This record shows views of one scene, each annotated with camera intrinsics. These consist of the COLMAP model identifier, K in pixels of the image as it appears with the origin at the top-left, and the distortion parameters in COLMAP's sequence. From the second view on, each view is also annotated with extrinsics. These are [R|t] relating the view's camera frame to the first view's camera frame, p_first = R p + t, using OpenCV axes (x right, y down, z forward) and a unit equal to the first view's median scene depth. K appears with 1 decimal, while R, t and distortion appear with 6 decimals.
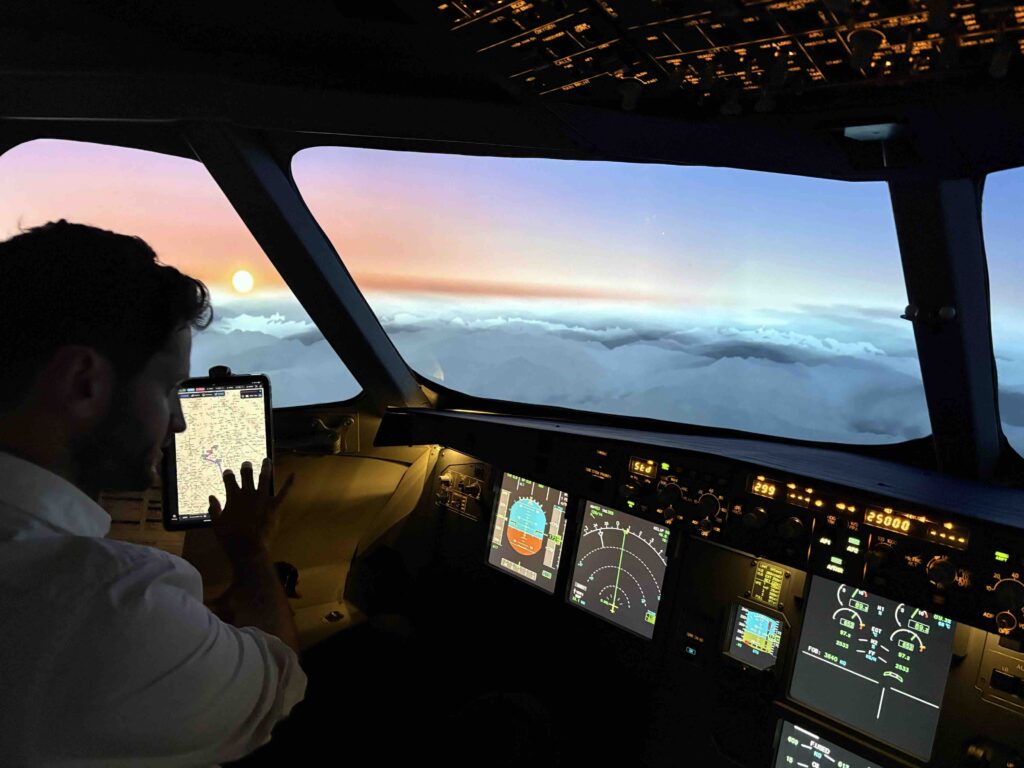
lens RADIAL K [[780.3, 0, 509.3], [0, 780.3, 381.8], [0, 0, 1]] dist [0.029349, -0.005769]
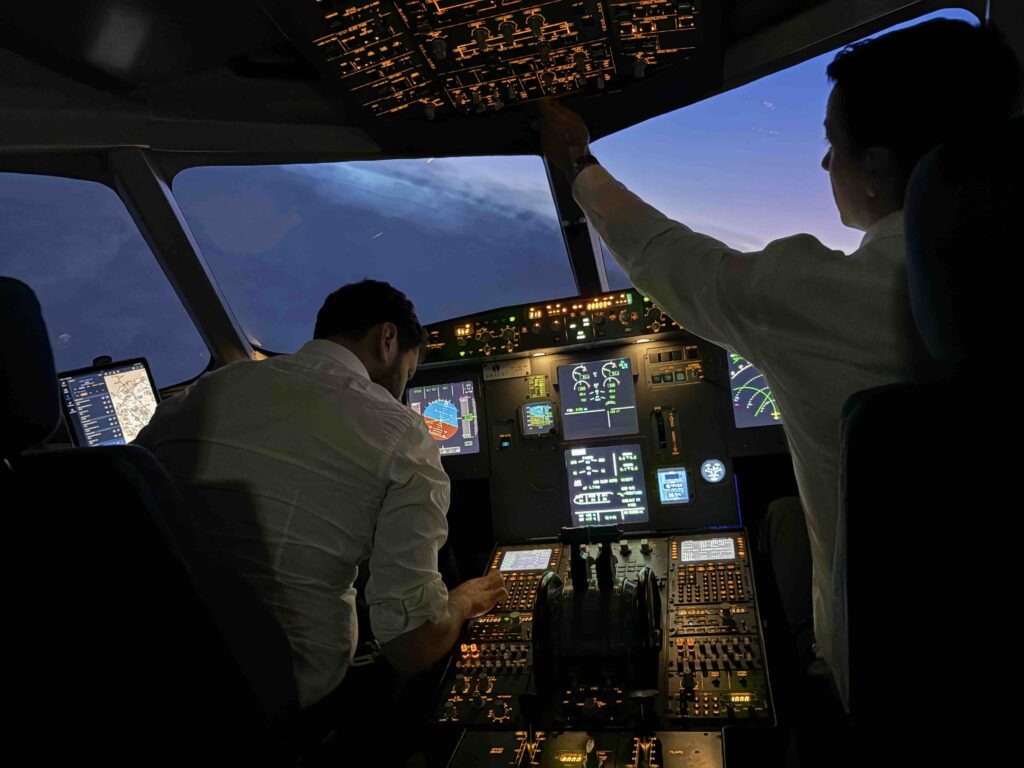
lens RADIAL K [[778.9, 0, 510.9], [0, 778.9, 380.2], [0, 0, 1]] dist [0.110348, -0.243901]
pose [[0.830965, -0.204596, 0.517337, -0.695562], [0.262478, 0.964095, -0.040321, 0.334539], [-0.490512, 0.169295, 0.854832, -0.525650]]
